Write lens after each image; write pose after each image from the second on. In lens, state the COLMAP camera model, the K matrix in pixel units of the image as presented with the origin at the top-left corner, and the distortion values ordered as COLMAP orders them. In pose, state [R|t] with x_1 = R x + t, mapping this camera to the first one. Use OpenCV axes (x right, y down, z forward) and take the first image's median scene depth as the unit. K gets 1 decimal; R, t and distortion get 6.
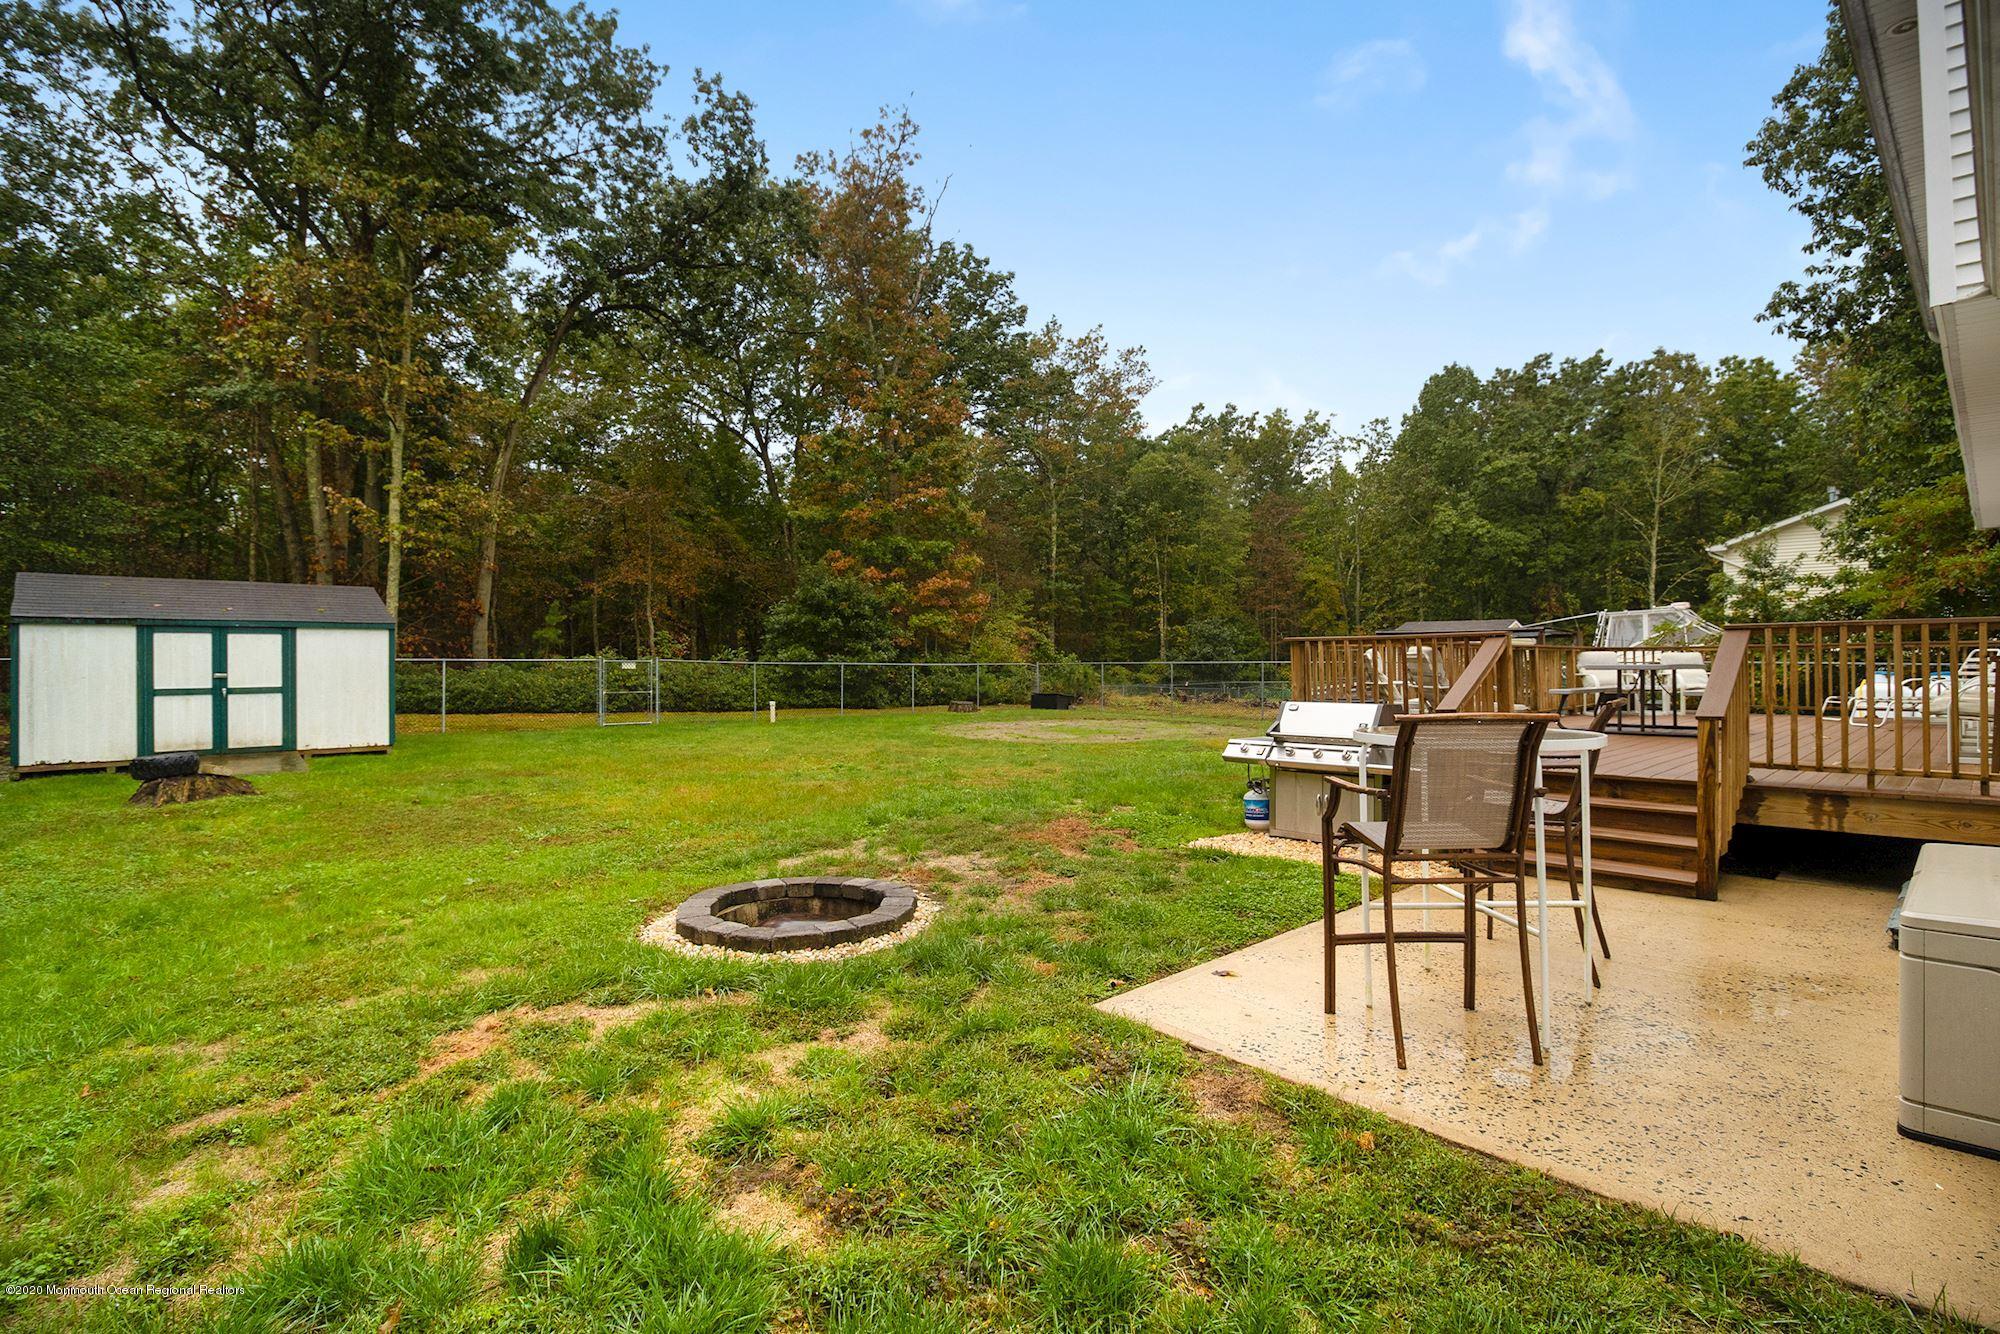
lens RADIAL K [[918.5, 0, 984.1], [0, 918.5, 649.2], [0, 0, 1]] dist [-0.029097, -0.002994]
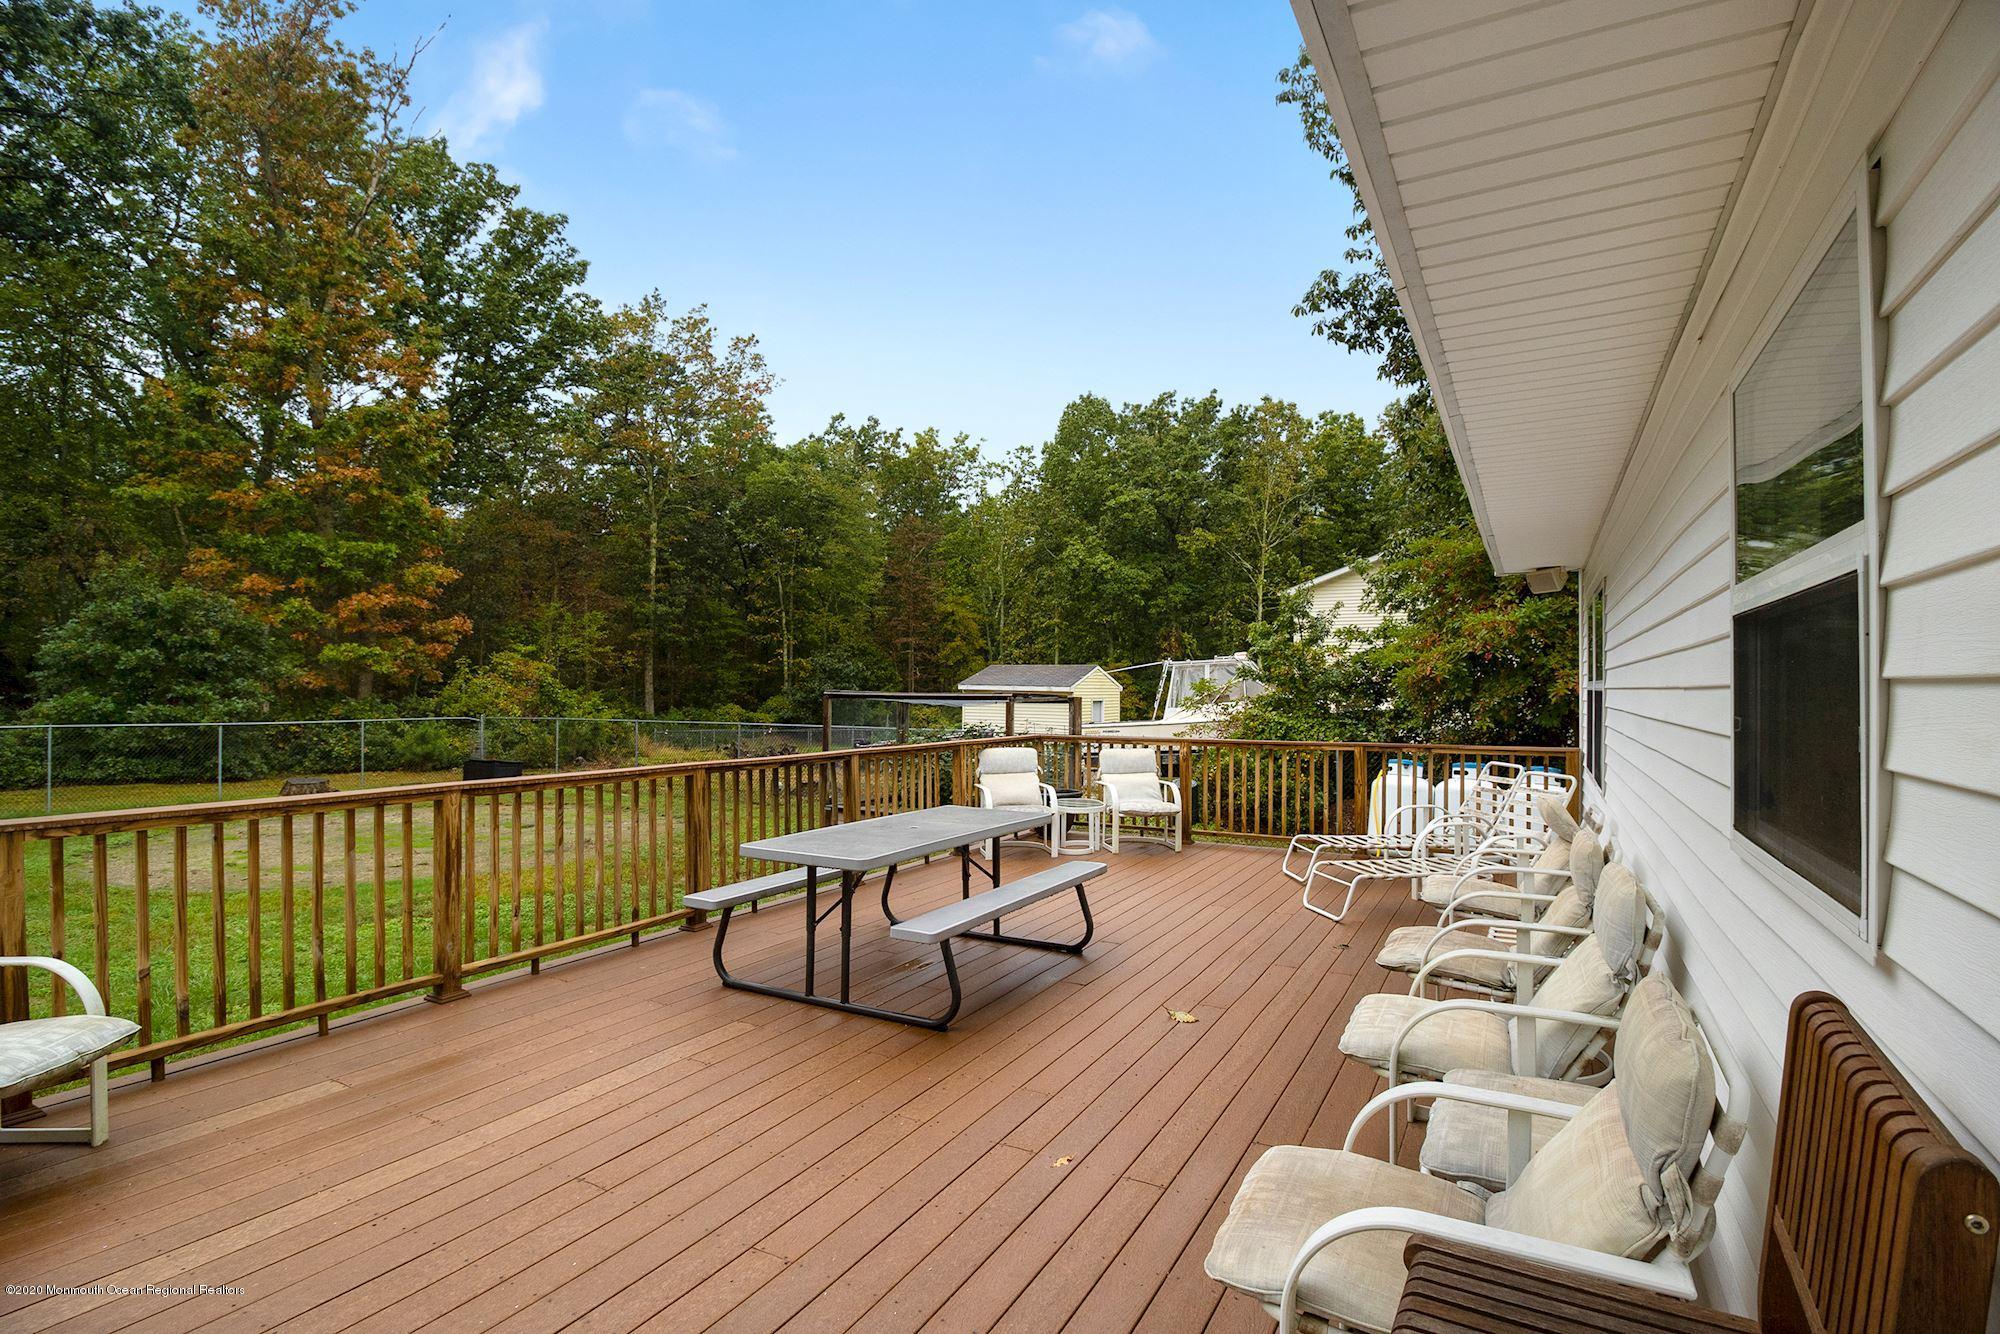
lens RADIAL K [[918.5, 0, 1012.5], [0, 918.5, 680.6], [0, 0, 1]] dist [-0.029097, -0.002994]
pose [[0.943113, 0.009115, 0.332347, 0.128359], [-0.011557, 0.999919, 0.005374, -0.012911], [-0.332271, -0.008909, 0.943142, 0.109765]]
